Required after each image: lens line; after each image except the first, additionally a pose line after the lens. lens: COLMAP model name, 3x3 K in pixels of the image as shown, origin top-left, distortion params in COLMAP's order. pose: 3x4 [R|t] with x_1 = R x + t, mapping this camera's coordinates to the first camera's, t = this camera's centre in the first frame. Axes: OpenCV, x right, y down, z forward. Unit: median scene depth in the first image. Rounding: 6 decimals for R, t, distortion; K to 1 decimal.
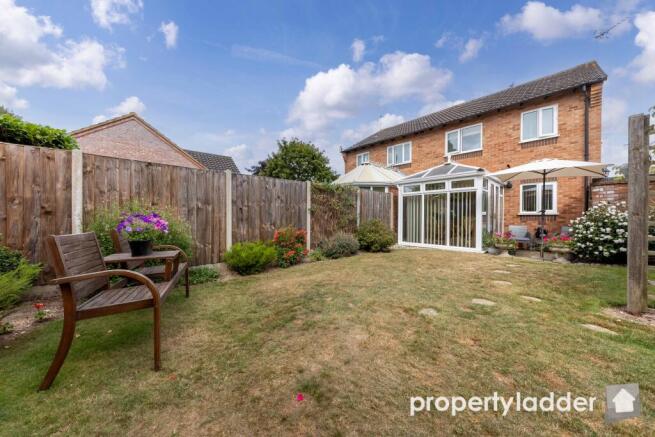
lens RADIAL K [[227.8, 0, 329.5], [0, 227.8, 218.3], [0, 0, 1]] dist [0.015879, -0.006055]
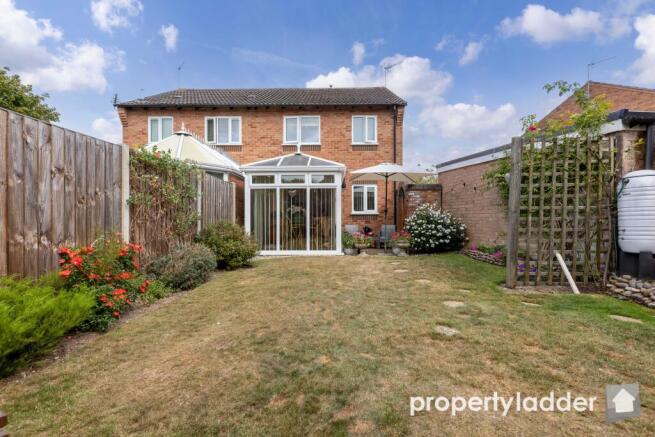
lens RADIAL K [[290.0, 0, 325.3], [0, 290.0, 219.5], [0, 0, 1]] dist [0.001215, -0.000315]
pose [[0.696571, -0.008437, 0.717439, -0.214334], [0.009484, 0.999952, 0.002552, 0.003166], [-0.717426, 0.005027, 0.696617, 0.211326]]
